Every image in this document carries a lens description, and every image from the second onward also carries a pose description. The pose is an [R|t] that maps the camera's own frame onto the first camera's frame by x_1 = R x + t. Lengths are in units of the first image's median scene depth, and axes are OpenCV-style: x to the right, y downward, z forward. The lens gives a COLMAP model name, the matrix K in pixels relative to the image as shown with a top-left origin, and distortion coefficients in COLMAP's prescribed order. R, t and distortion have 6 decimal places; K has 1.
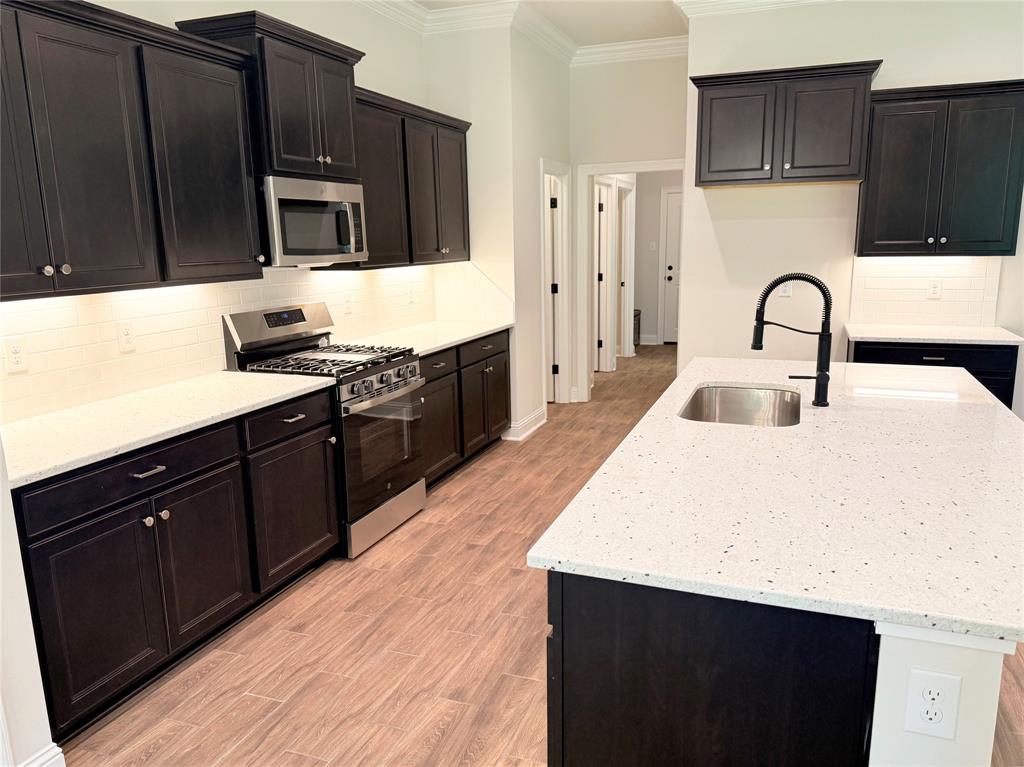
lens RADIAL K [[768.8, 0, 512.0], [0, 768.8, 383.5], [0, 0, 1]] dist [0.053976, -0.001838]
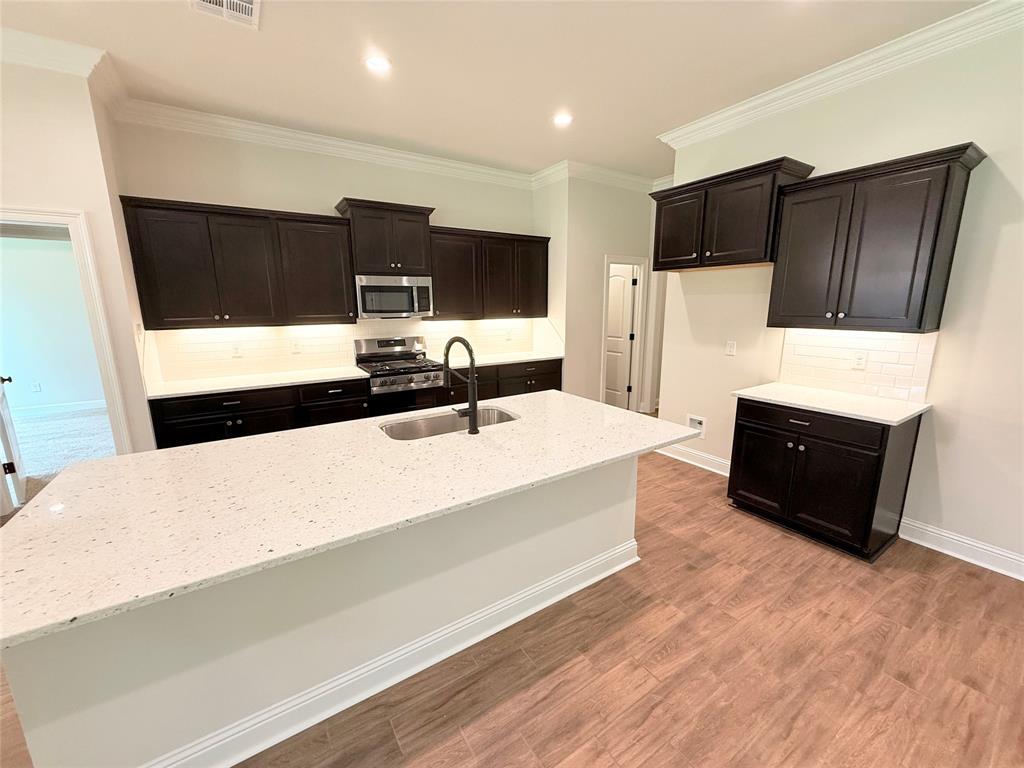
lens RADIAL K [[408.1, 0, 512.0], [0, 408.1, 384.0], [0, 0, 1]] dist [0.001159, 0.000063]
pose [[0.801438, 0.127145, -0.584407, 0.596272], [-0.118854, 0.991511, 0.052723, -0.070466], [0.586149, 0.027205, 0.809746, 0.304762]]
